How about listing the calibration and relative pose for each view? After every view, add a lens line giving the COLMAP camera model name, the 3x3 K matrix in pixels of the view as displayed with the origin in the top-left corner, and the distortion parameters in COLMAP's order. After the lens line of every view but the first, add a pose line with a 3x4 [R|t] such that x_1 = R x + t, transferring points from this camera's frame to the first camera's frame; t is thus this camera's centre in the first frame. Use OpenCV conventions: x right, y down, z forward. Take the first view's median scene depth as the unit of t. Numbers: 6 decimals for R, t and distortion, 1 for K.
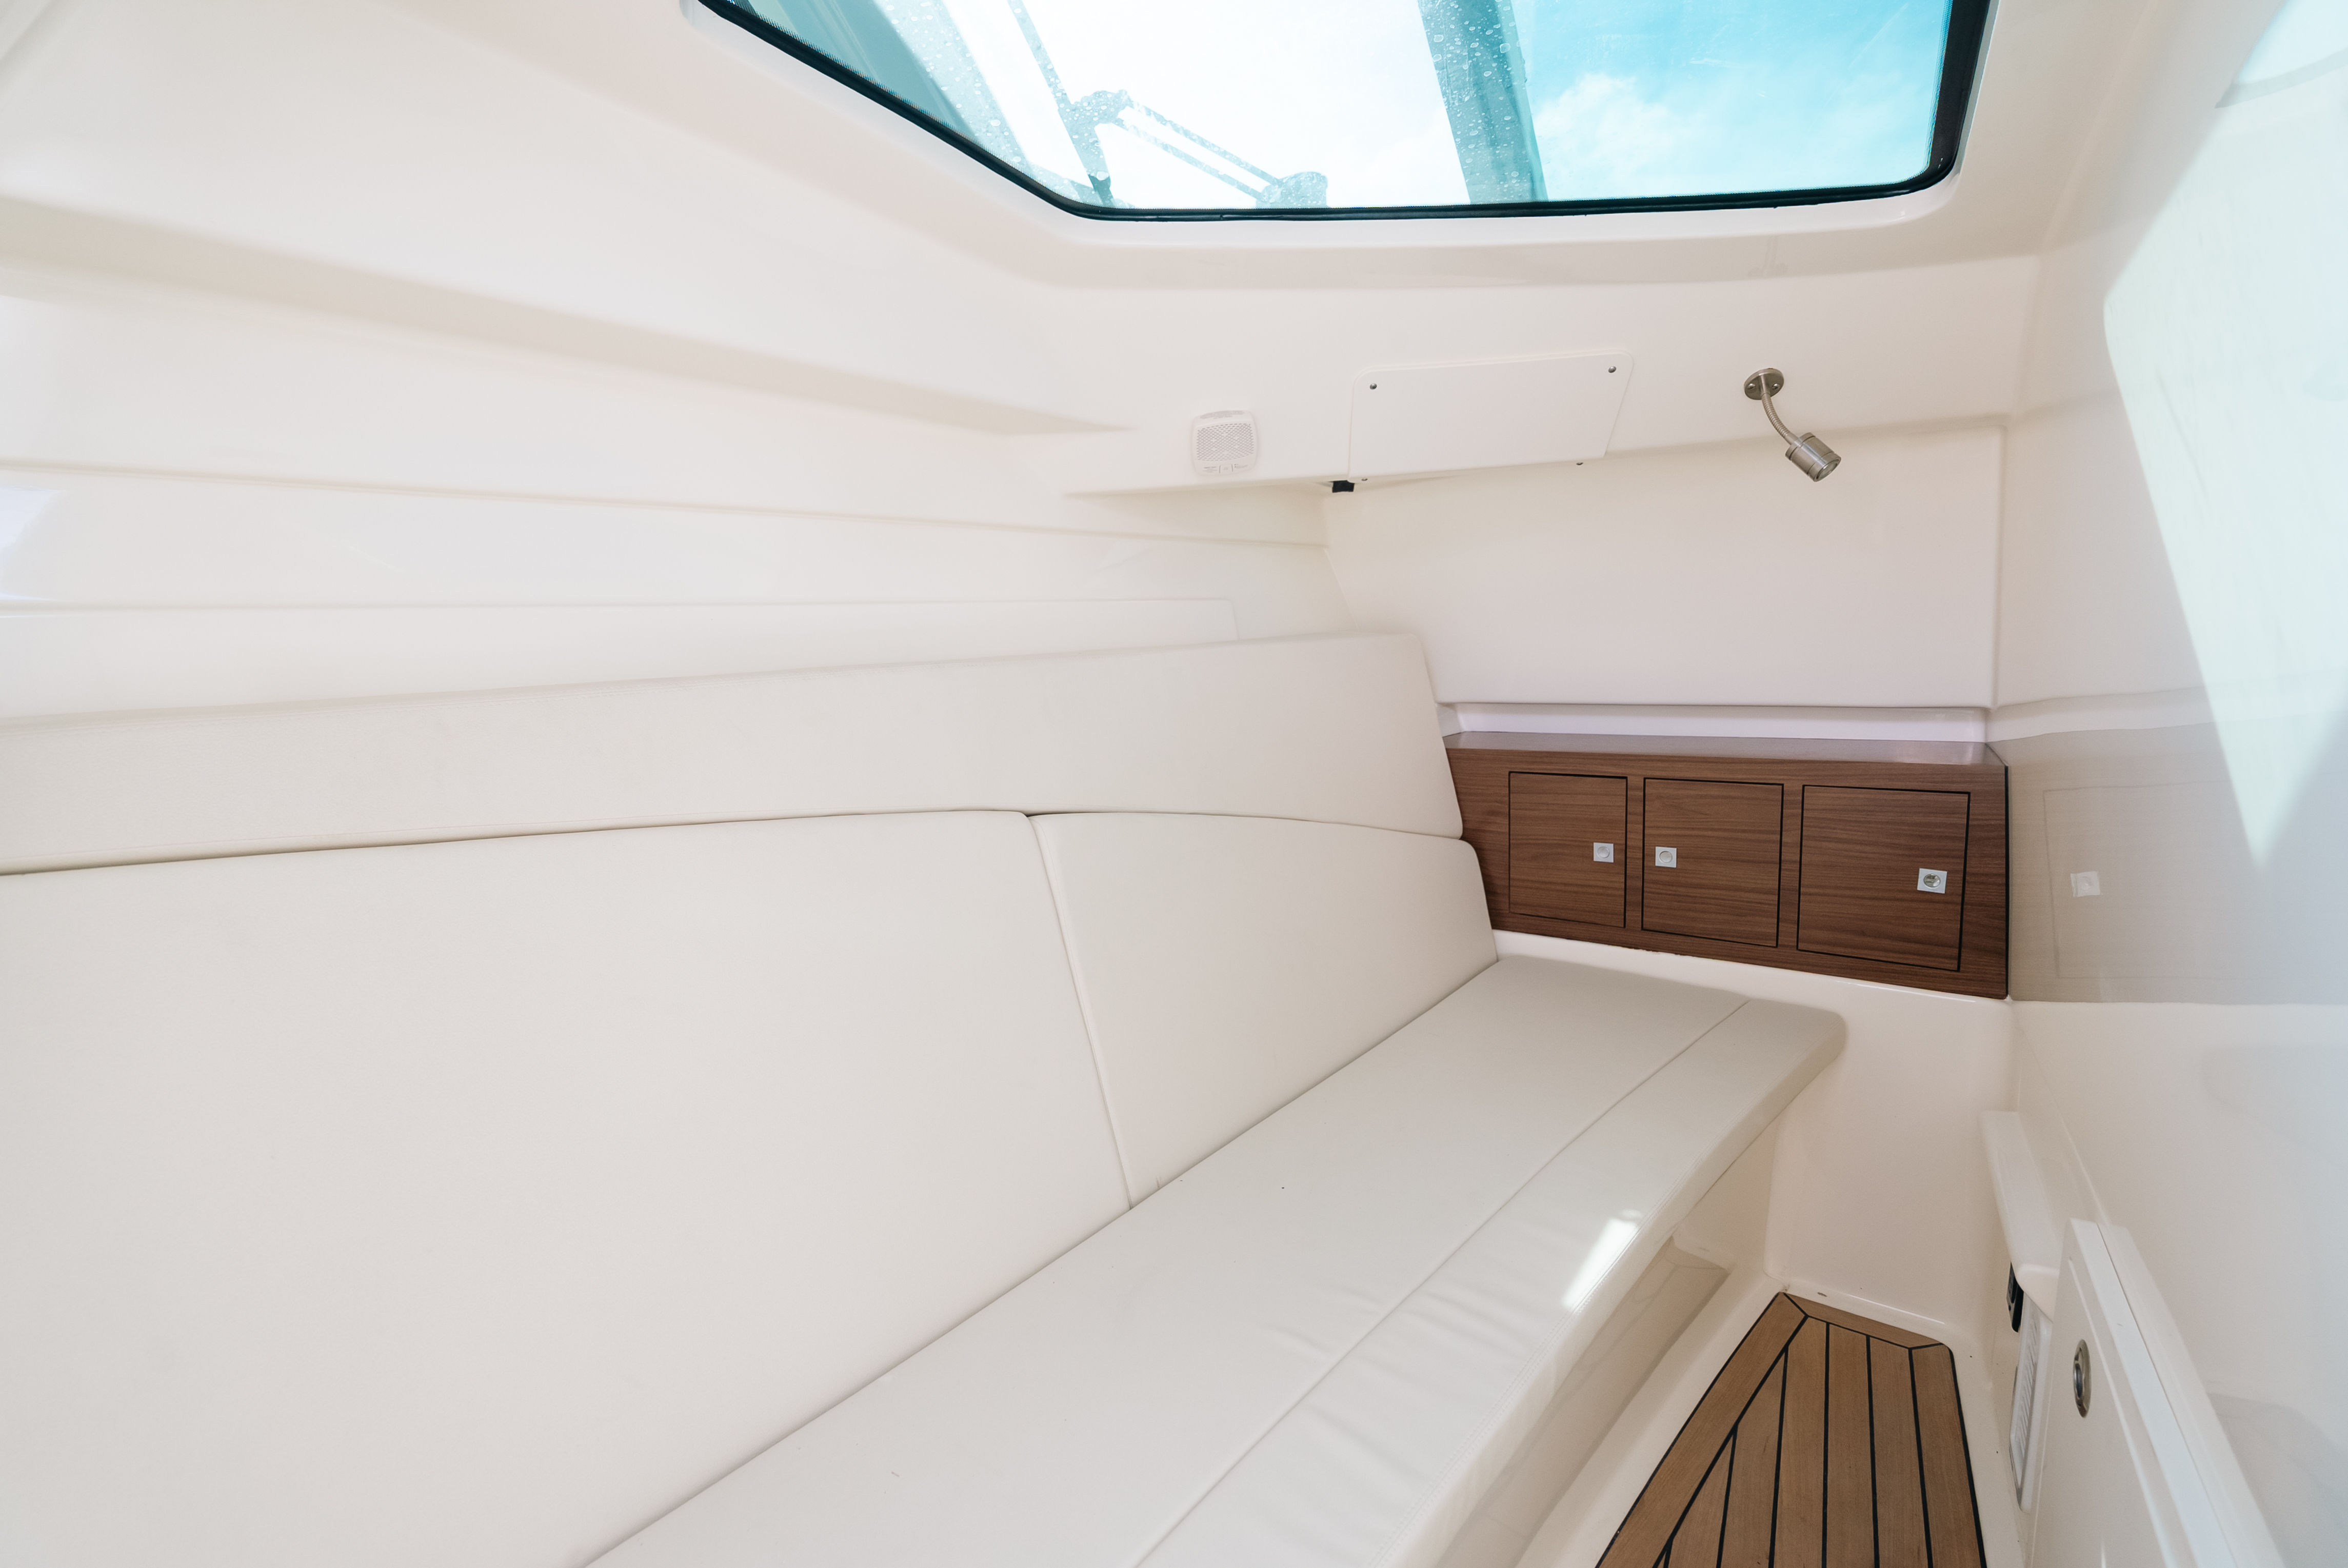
lens RADIAL K [[1060.4, 0, 1169.2], [0, 1060.4, 777.0], [0, 0, 1]] dist [-0.008103, 0.002966]
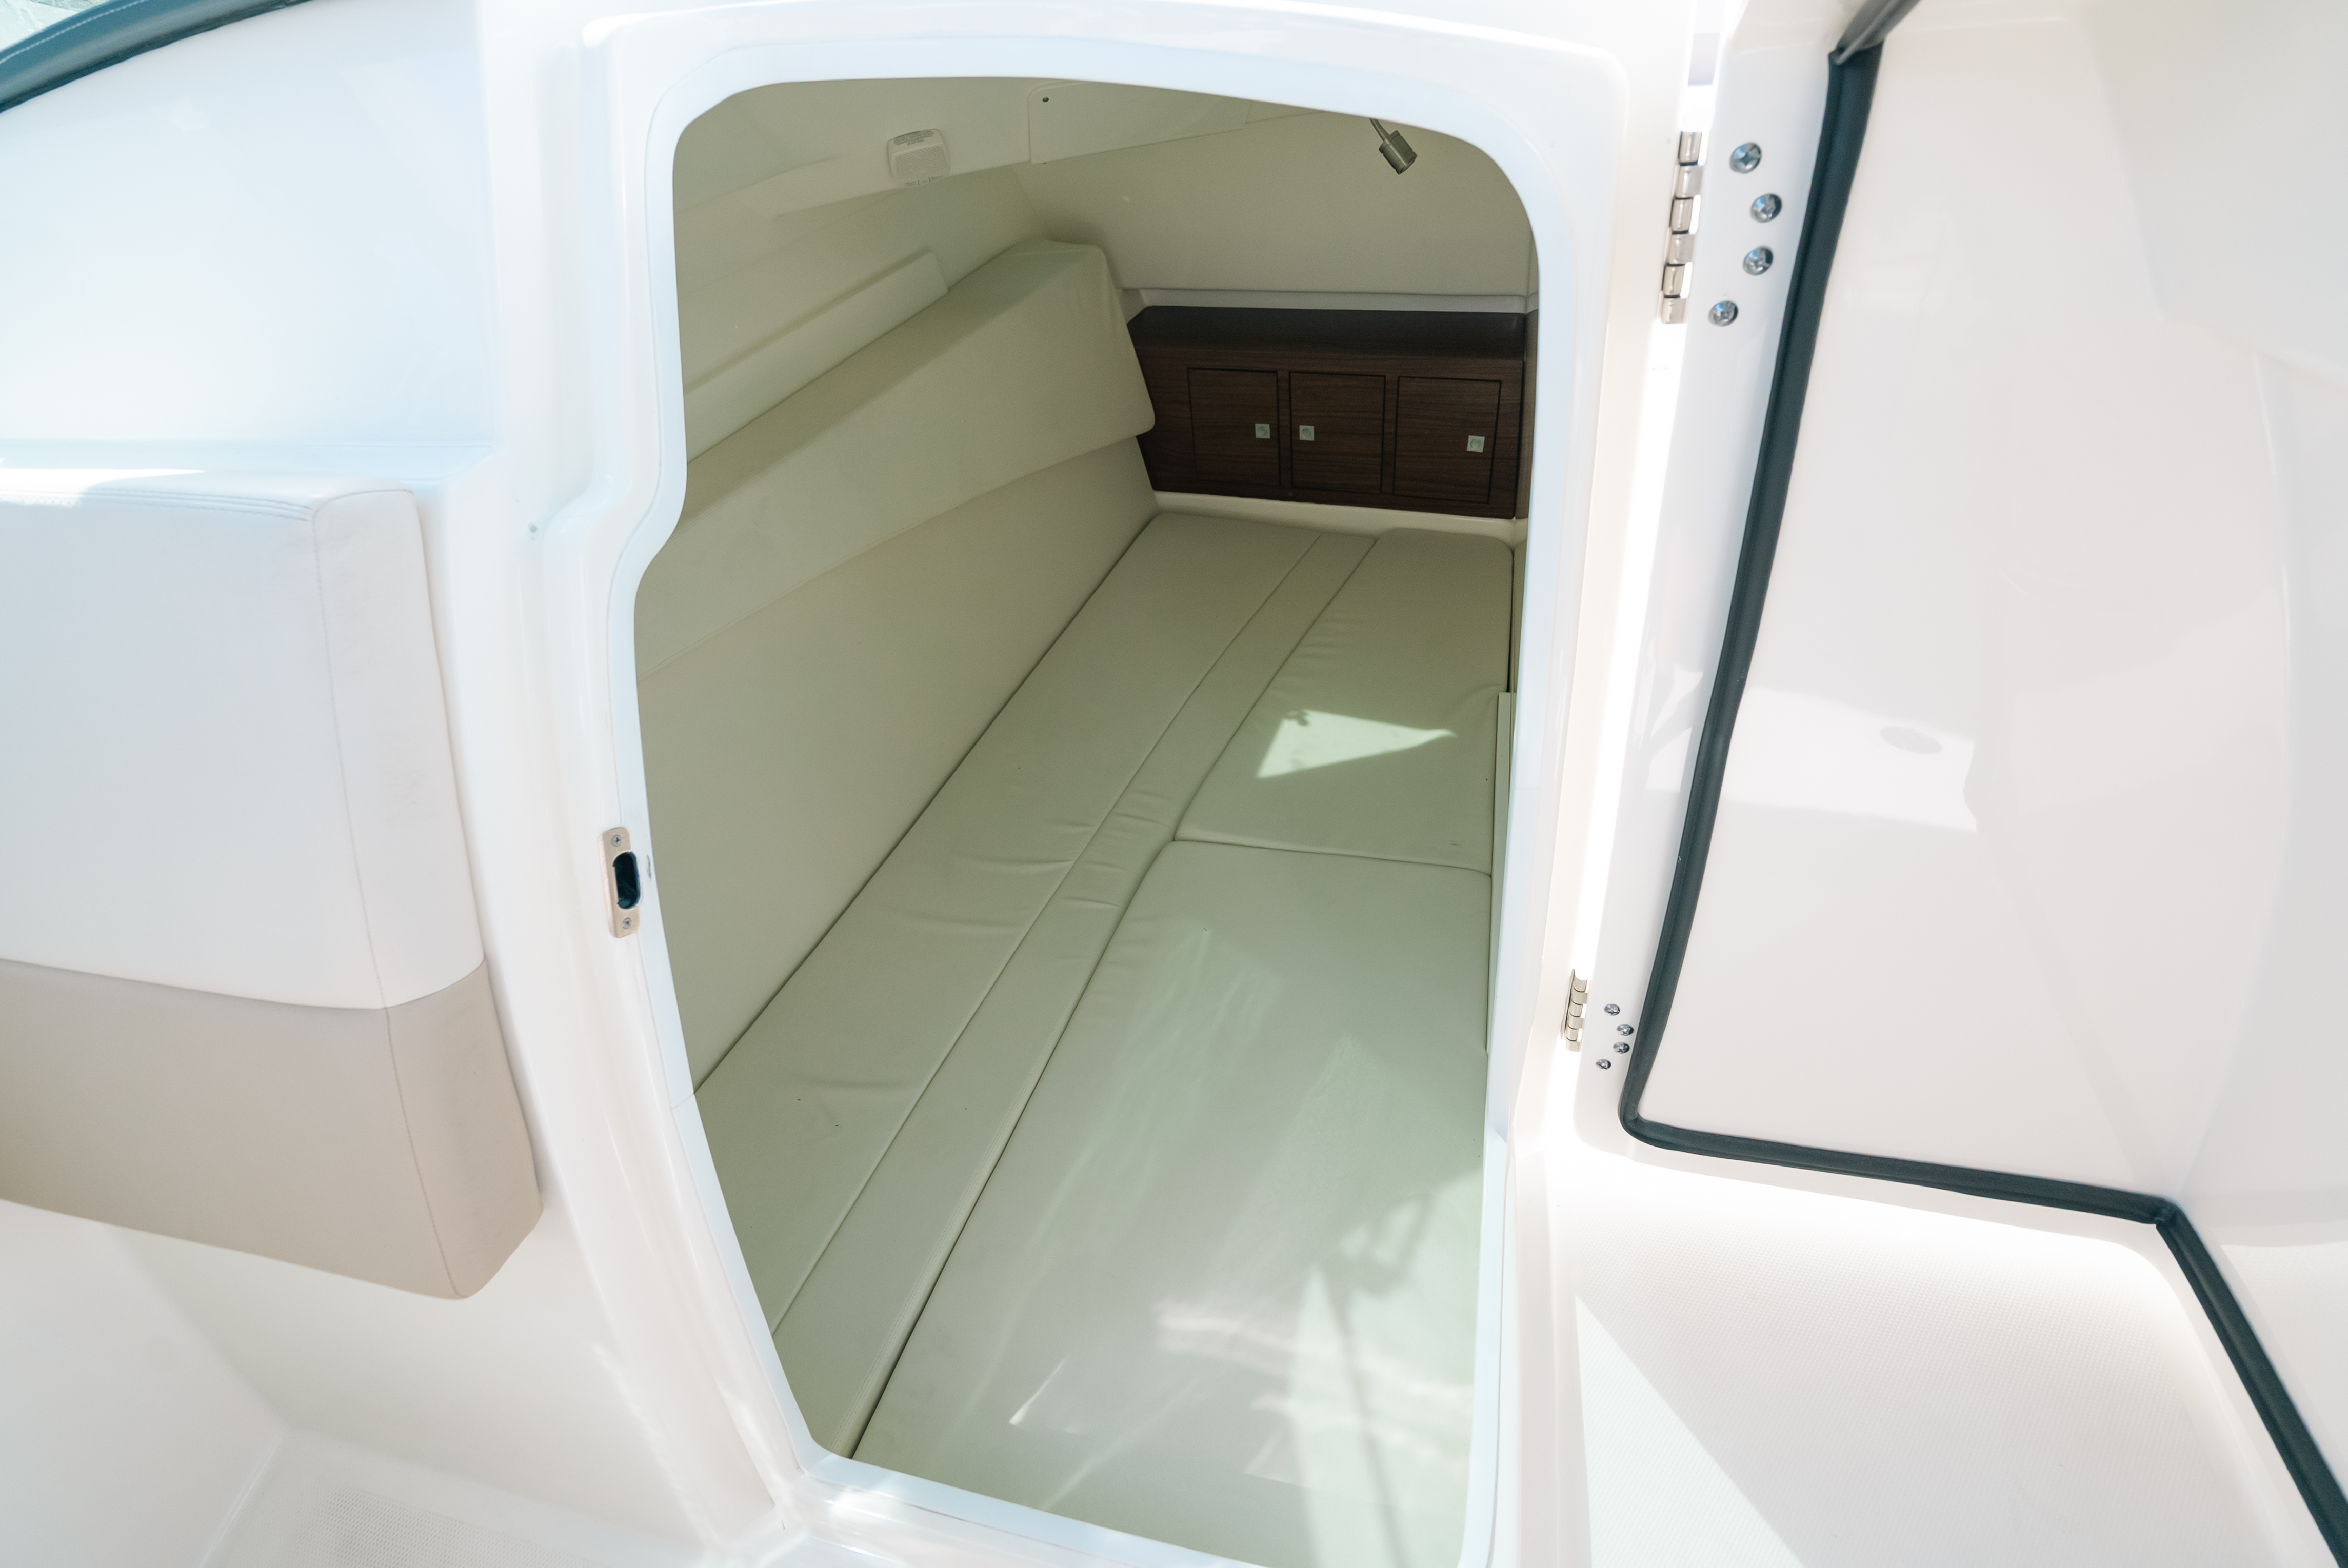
lens RADIAL K [[1060.4, 0, 1177.1], [0, 1060.4, 775.9], [0, 0, 1]] dist [-0.008103, 0.002966]
pose [[0.950001, -0.228259, 0.213061, -0.063434], [0.086387, 0.847853, 0.523146, -0.278764], [-0.300058, -0.478584, 0.825180, -0.251515]]
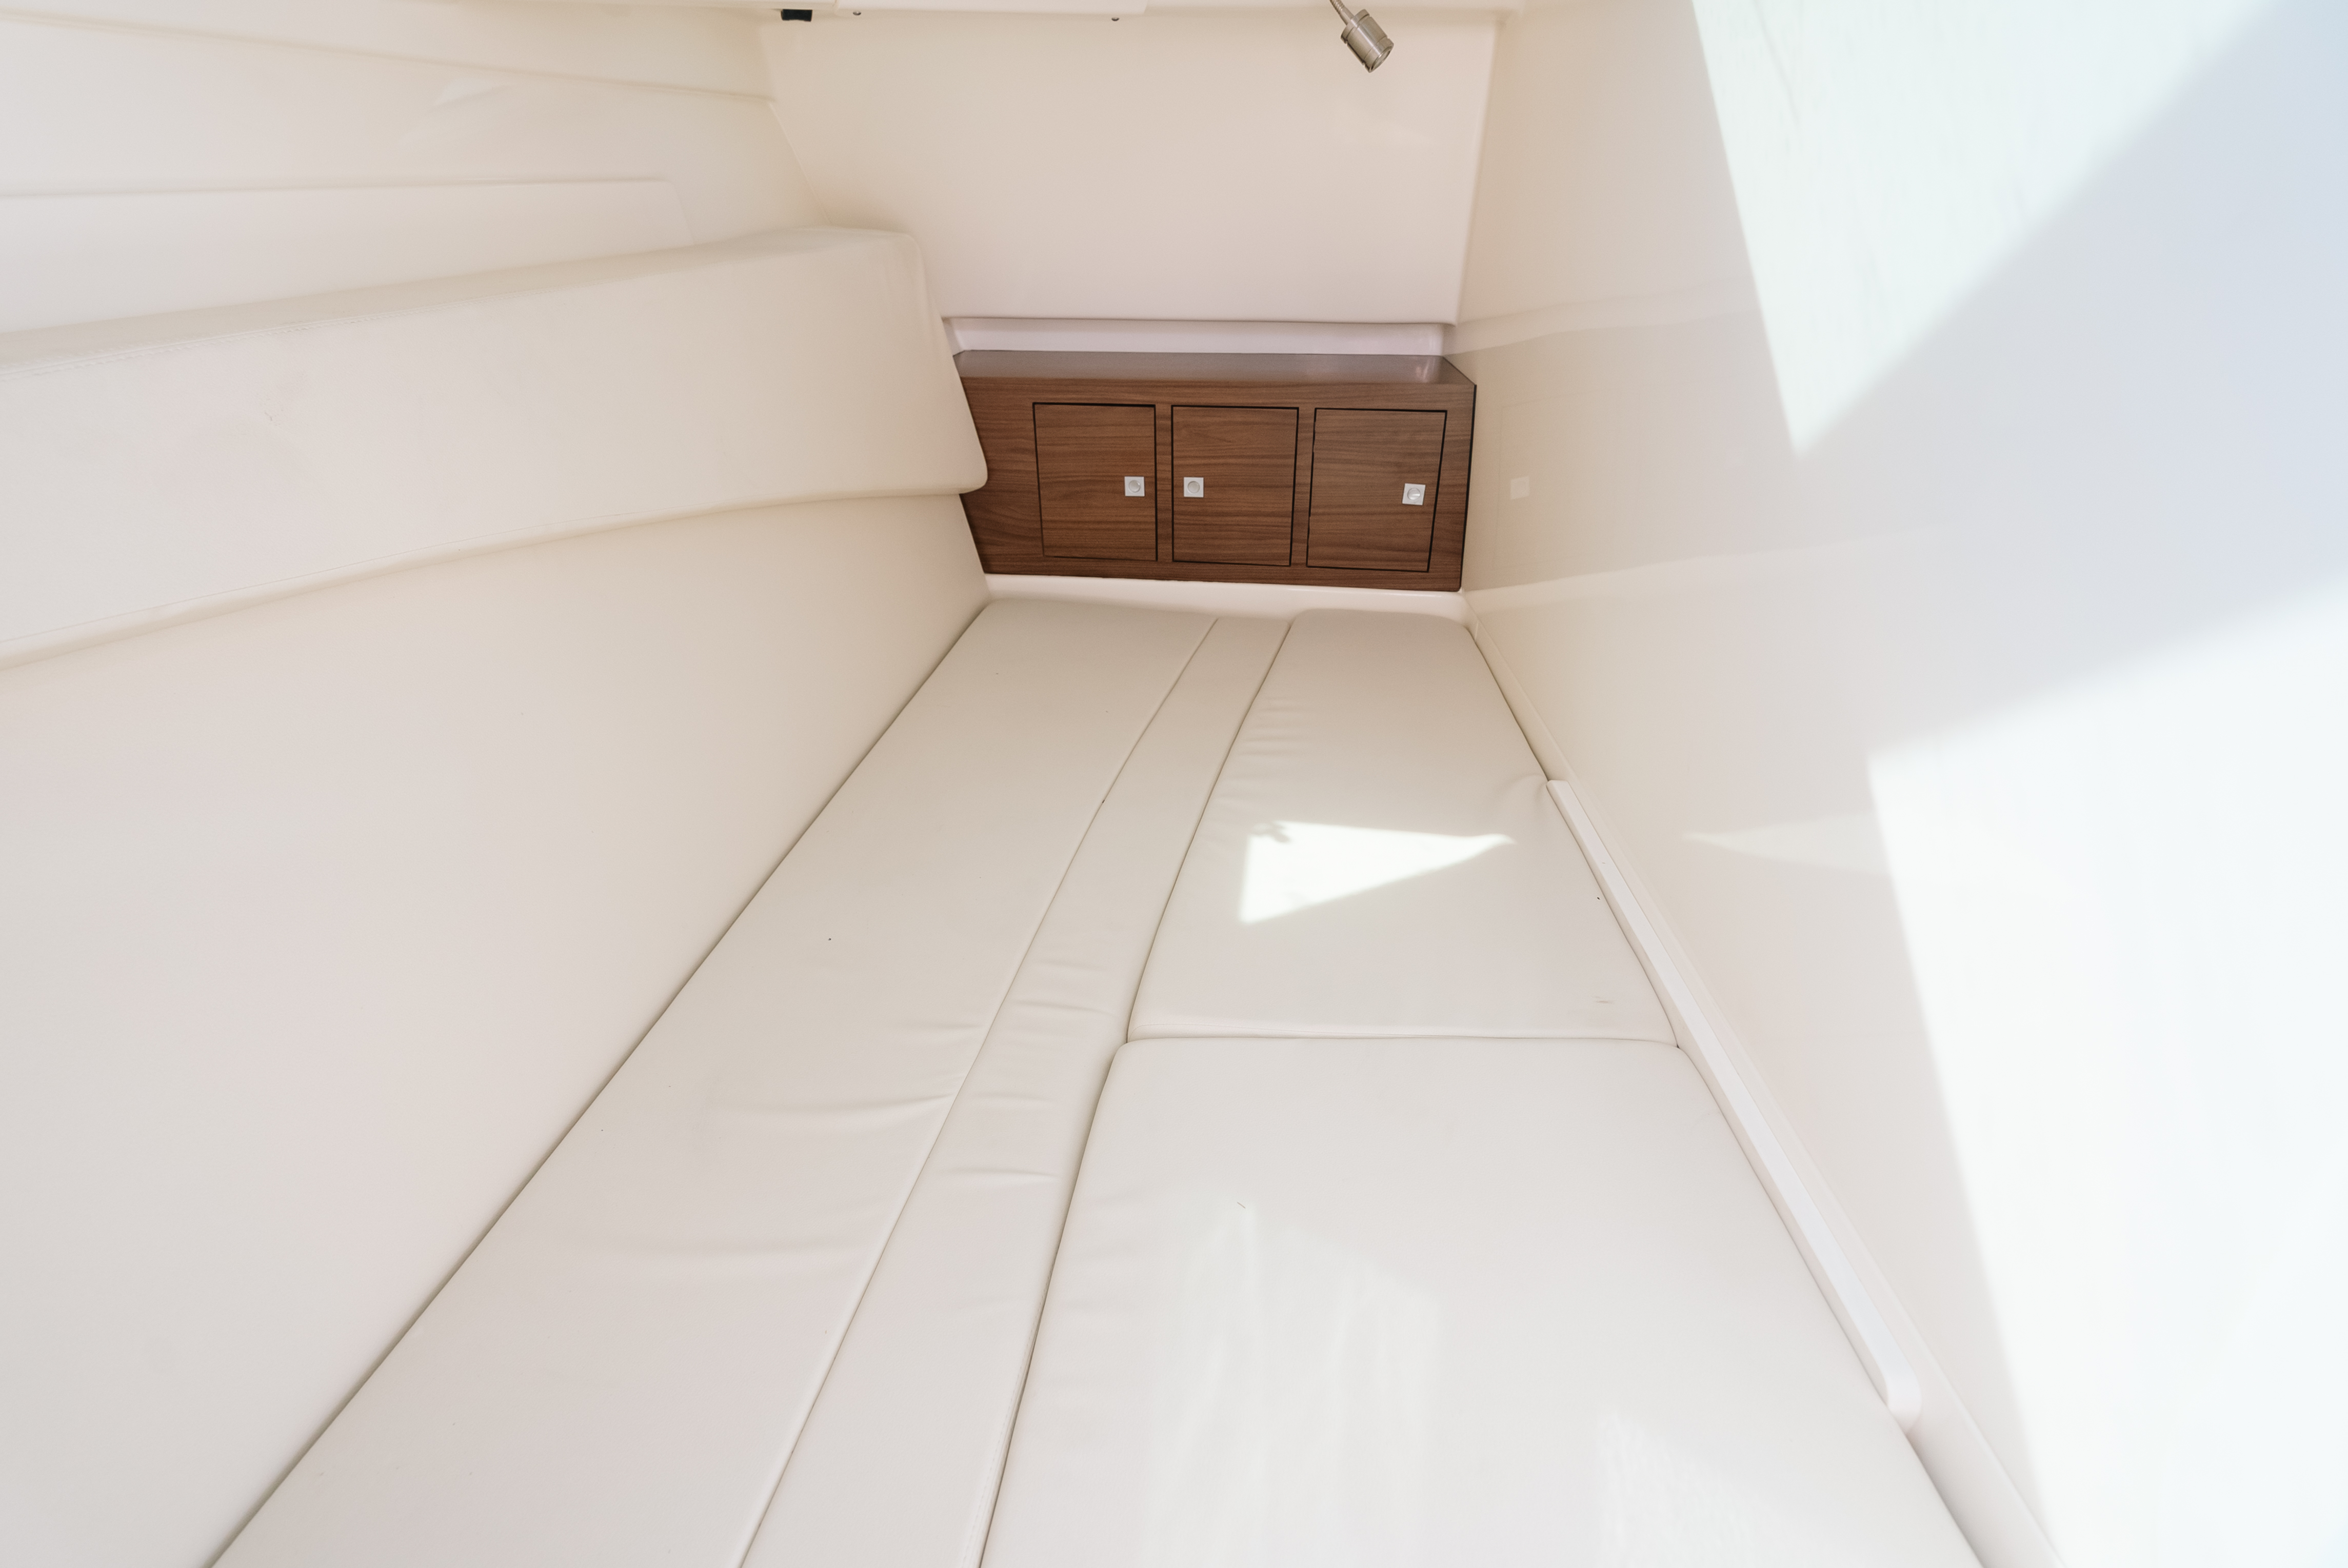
lens RADIAL K [[1060.4, 0, 1169.9], [0, 1060.4, 775.0], [0, 0, 1]] dist [-0.008103, 0.002966]
pose [[0.860095, -0.214441, 0.462872, -0.079596], [0.036090, 0.930661, 0.364099, -0.039546], [-0.508855, -0.296455, 0.808196, 0.121141]]
